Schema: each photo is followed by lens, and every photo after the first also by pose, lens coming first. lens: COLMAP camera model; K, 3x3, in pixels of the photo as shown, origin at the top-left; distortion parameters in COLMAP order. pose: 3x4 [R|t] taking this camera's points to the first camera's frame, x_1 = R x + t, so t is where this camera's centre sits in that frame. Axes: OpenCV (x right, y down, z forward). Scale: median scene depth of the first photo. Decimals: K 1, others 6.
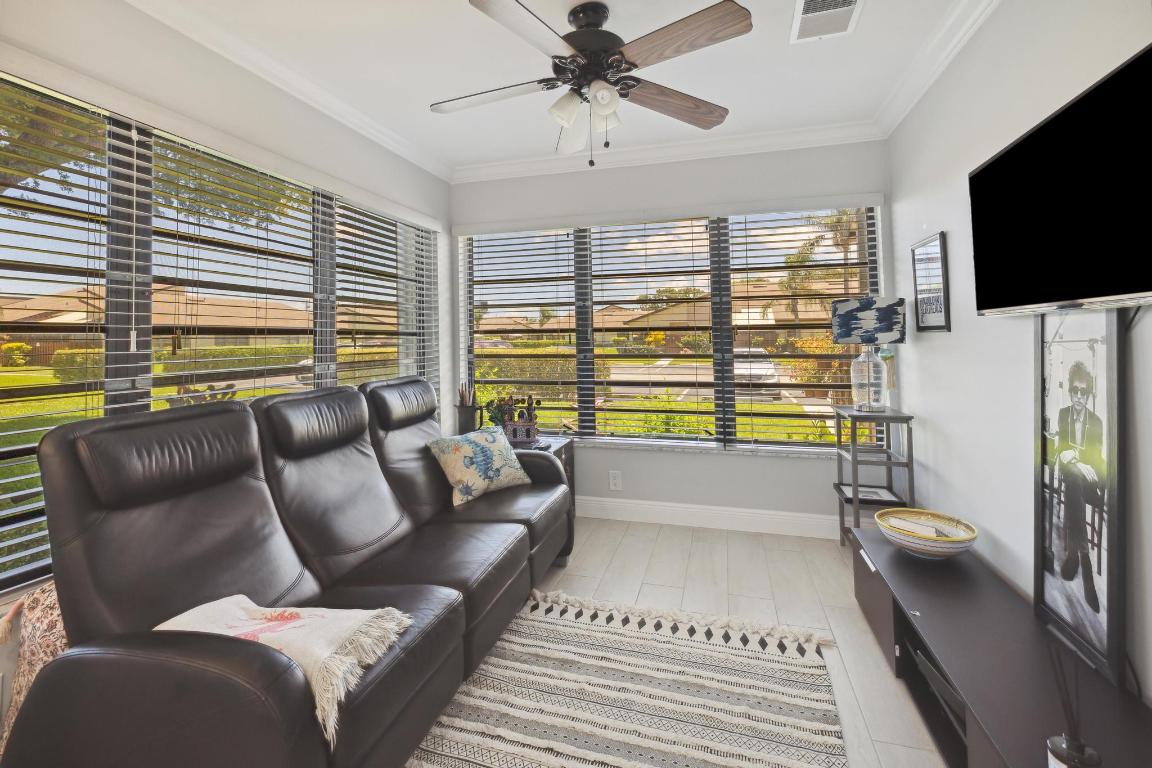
lens RADIAL K [[509.7, 0, 576.9], [0, 509.7, 319.2], [0, 0, 1]] dist [-0.000673, -0.000334]
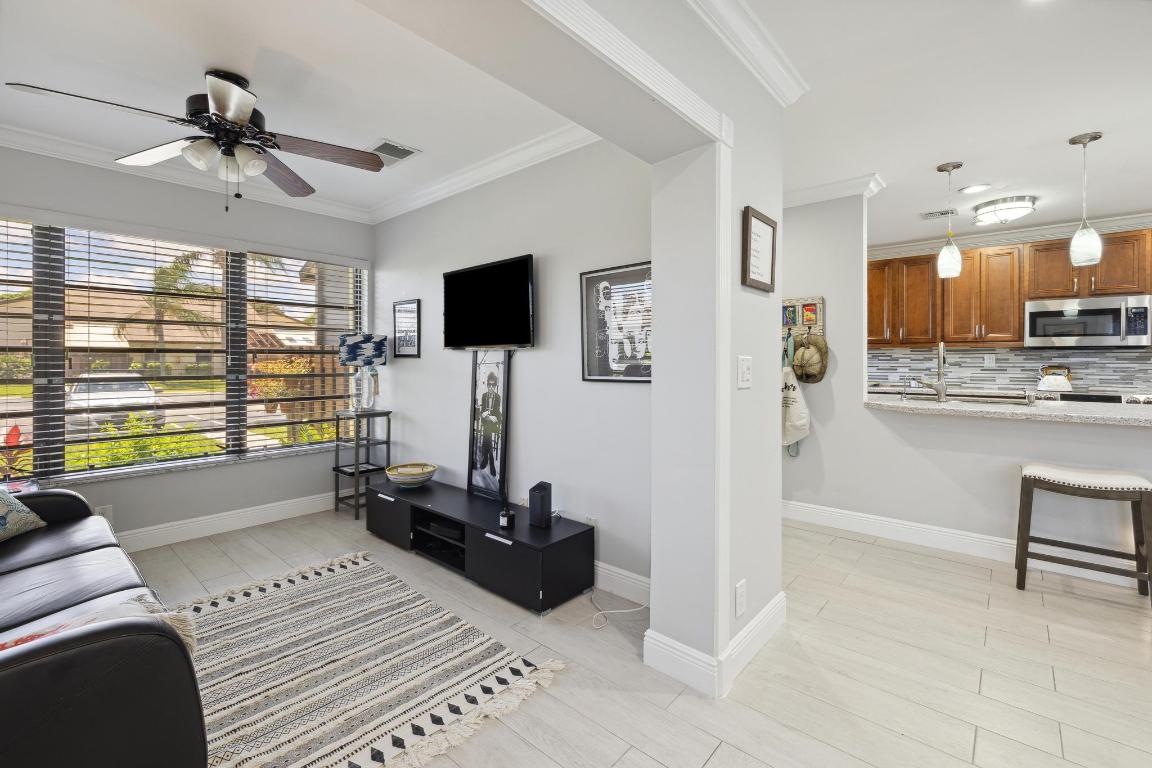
lens RADIAL K [[499.2, 0, 569.8], [0, 499.2, 369.8], [0, 0, 1]] dist [0.000783, 0.000019]
pose [[0.436895, -0.004439, 0.899502, -0.635626], [-0.040064, 0.998899, 0.024389, 0.002493], [-0.898620, -0.046694, 0.436236, -0.215516]]
